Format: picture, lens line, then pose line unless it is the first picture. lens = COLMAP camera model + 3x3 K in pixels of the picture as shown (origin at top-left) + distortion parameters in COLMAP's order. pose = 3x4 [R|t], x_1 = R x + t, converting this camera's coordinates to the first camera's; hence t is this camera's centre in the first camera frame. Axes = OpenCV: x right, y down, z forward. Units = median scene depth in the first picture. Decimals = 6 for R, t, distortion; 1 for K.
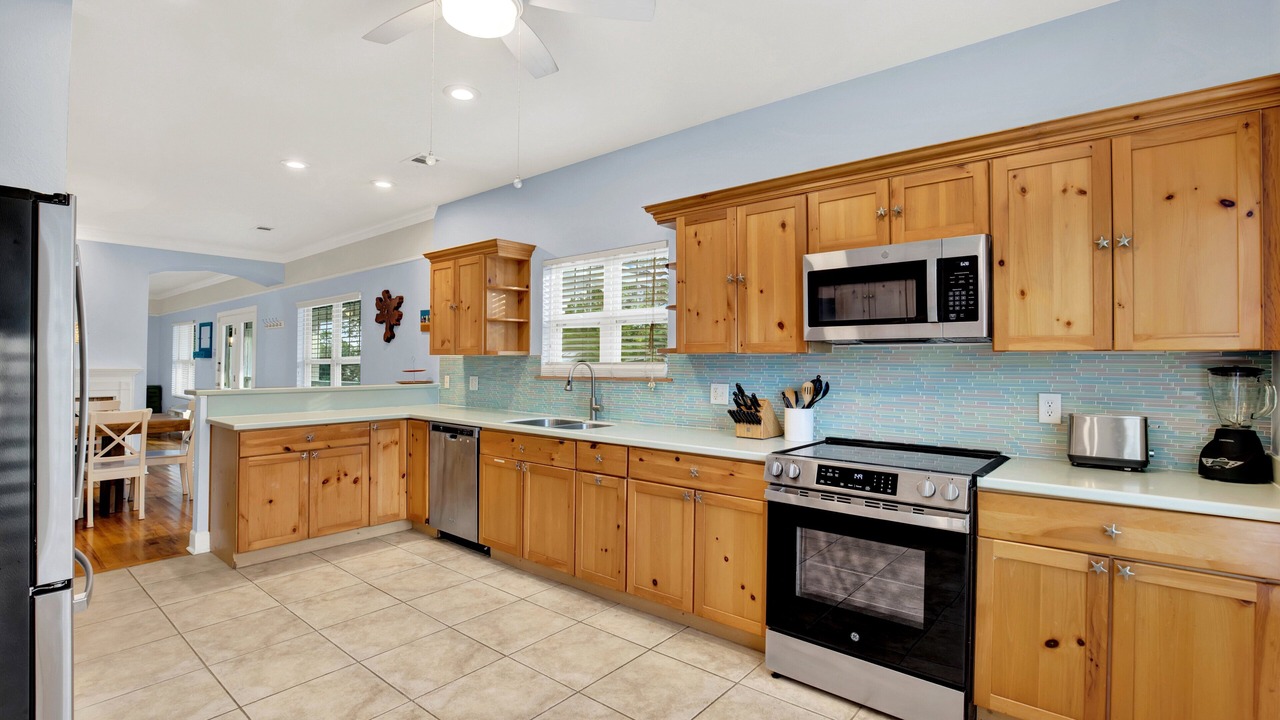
lens RADIAL K [[589.9, 0, 646.0], [0, 589.9, 360.0], [0, 0, 1]] dist [-0.024582, 0.002580]
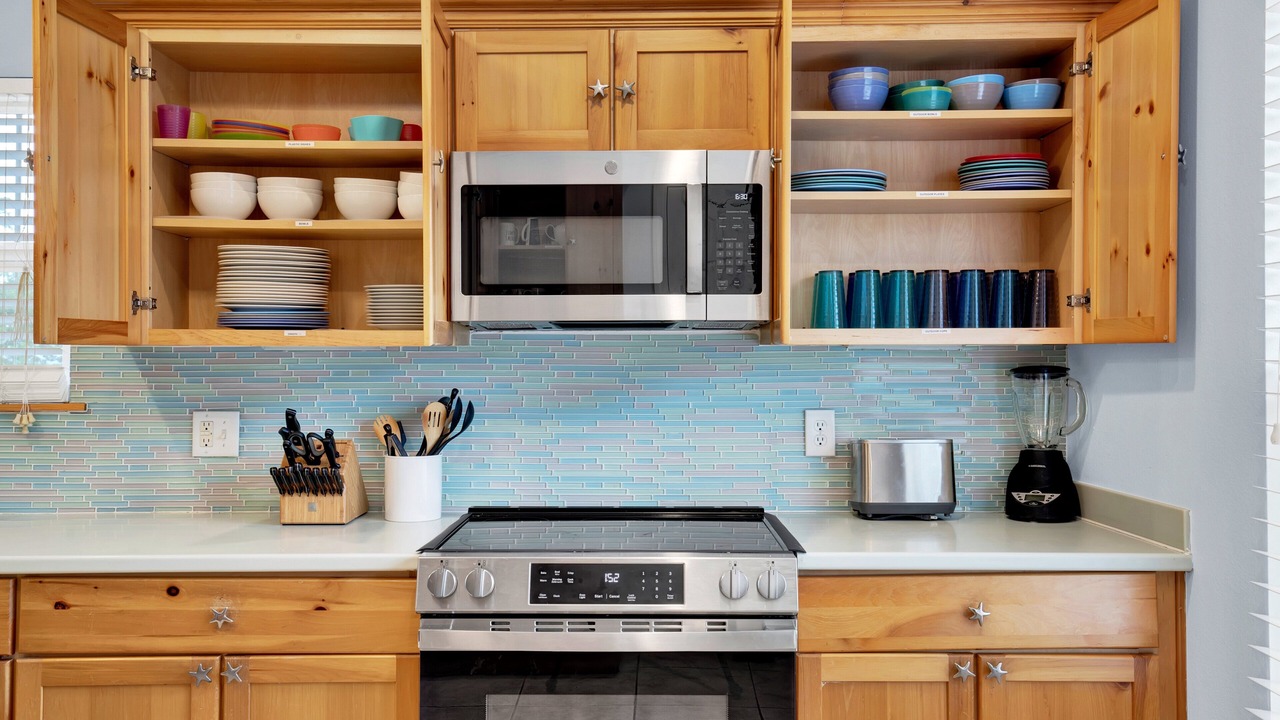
lens RADIAL K [[1076.0, 0, 636.4], [0, 1076.0, 350.4], [0, 0, 1]] dist [0.021748, 0.006870]
pose [[0.776432, 0.001584, 0.630199, -0.174854], [0.003525, 0.999970, -0.006856, -0.000625], [-0.630191, 0.007545, 0.776403, 0.167465]]
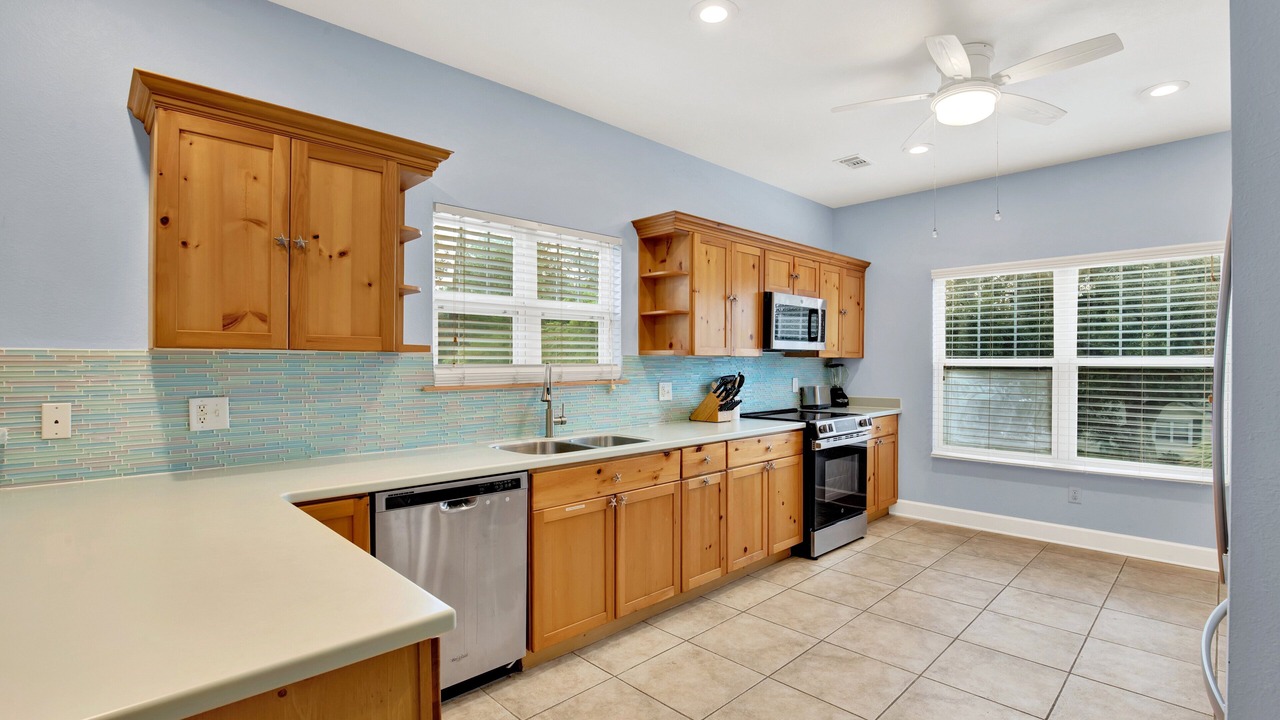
lens RADIAL K [[589.9, 0, 643.6], [0, 589.9, 378.7], [0, 0, 1]] dist [-0.024582, 0.002580]
pose [[0.103242, -0.029862, 0.994208, -1.166327], [-0.002471, 0.999538, 0.030279, -0.000679], [-0.994653, -0.005583, 0.103120, 1.077996]]
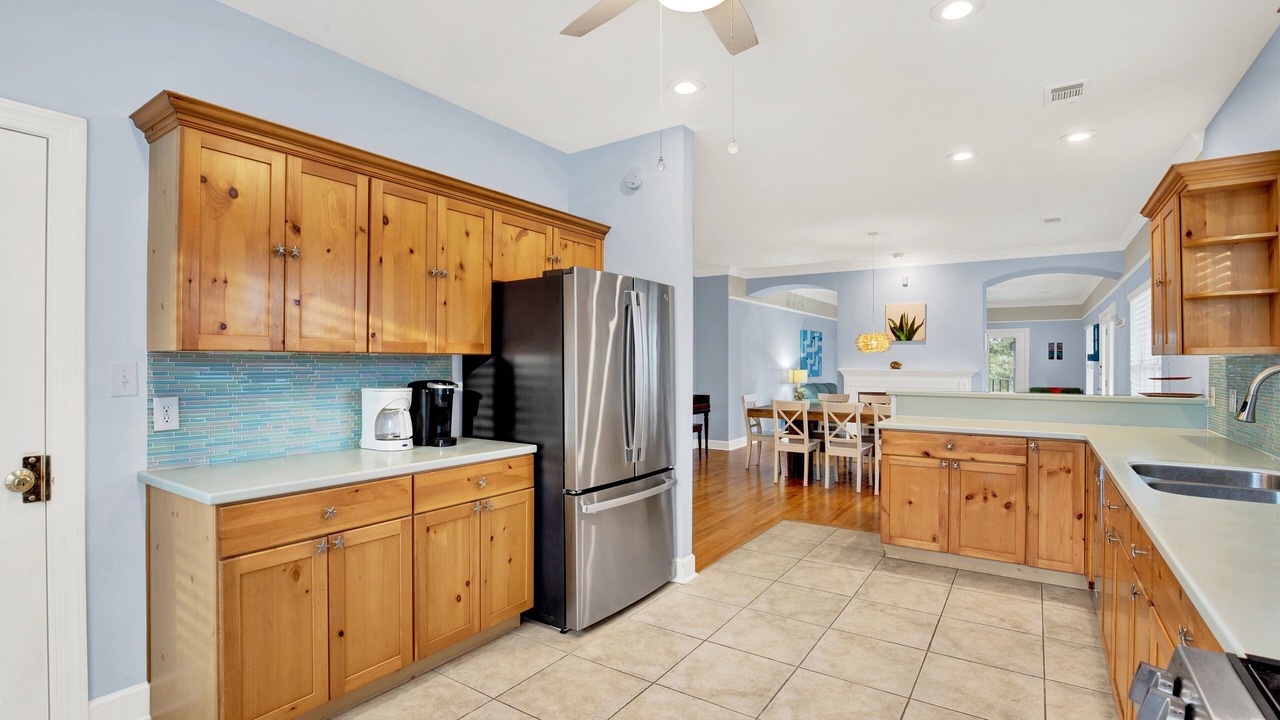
lens RADIAL K [[589.9, 0, 637.3], [0, 589.9, 363.4], [0, 0, 1]] dist [-0.024582, 0.002580]
pose [[0.107683, 0.002040, -0.994183, 0.404531], [-0.001565, 0.999997, 0.001883, 0.000351], [0.994184, 0.001353, 0.107686, 0.538159]]
